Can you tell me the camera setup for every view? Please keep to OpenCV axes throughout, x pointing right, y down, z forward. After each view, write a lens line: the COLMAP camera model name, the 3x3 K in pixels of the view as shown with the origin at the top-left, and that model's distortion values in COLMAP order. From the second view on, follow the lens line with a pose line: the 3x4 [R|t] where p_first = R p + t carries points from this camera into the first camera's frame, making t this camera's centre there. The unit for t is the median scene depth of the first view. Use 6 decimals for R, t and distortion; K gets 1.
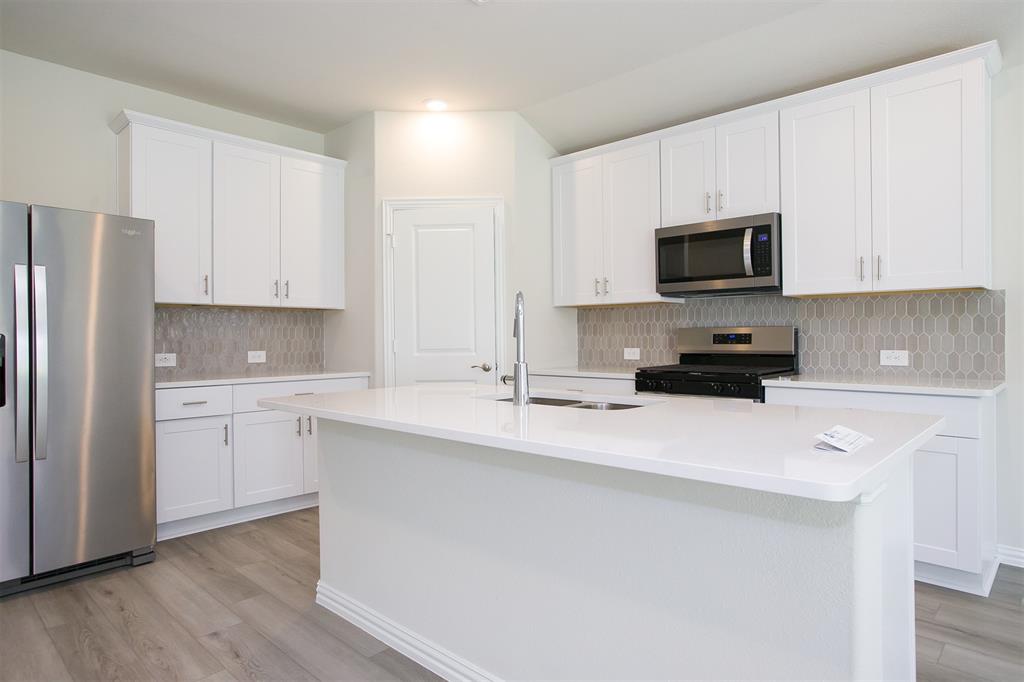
lens RADIAL K [[626.2, 0, 490.4], [0, 626.2, 341.3], [0, 0, 1]] dist [-0.001501, 0.003535]
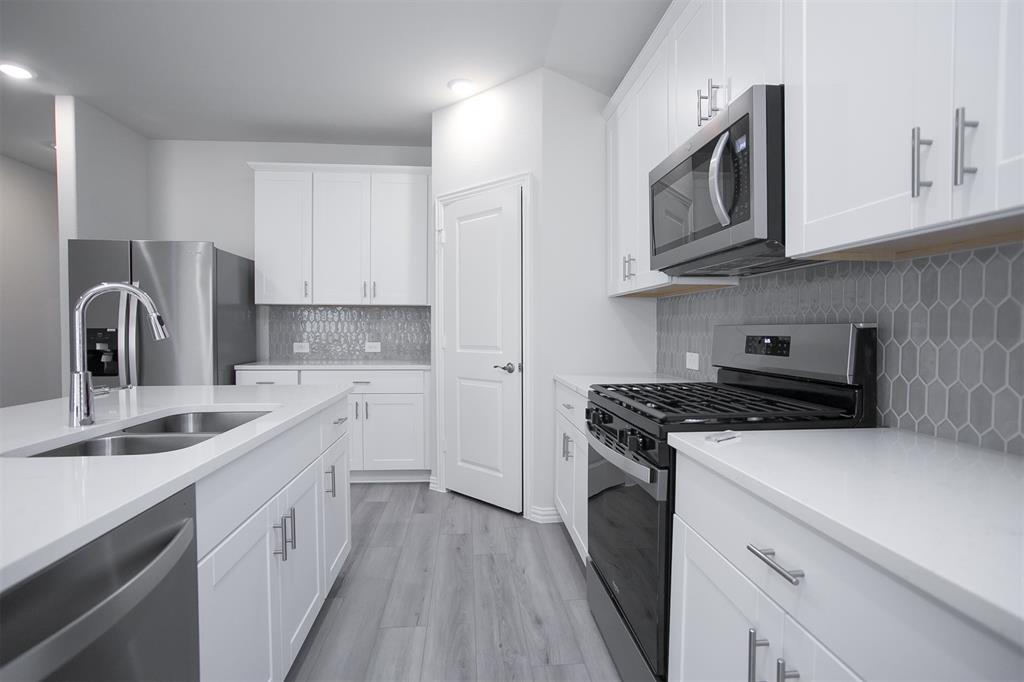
lens RADIAL K [[491.7, 0, 511.8], [0, 491.7, 341.3], [0, 0, 1]] dist [-0.016182, 0.011559]
pose [[0.749878, 0.026988, -0.661025, 0.465064], [-0.012002, 0.999558, 0.027194, -0.015376], [0.661467, -0.012459, 0.749871, 0.488455]]
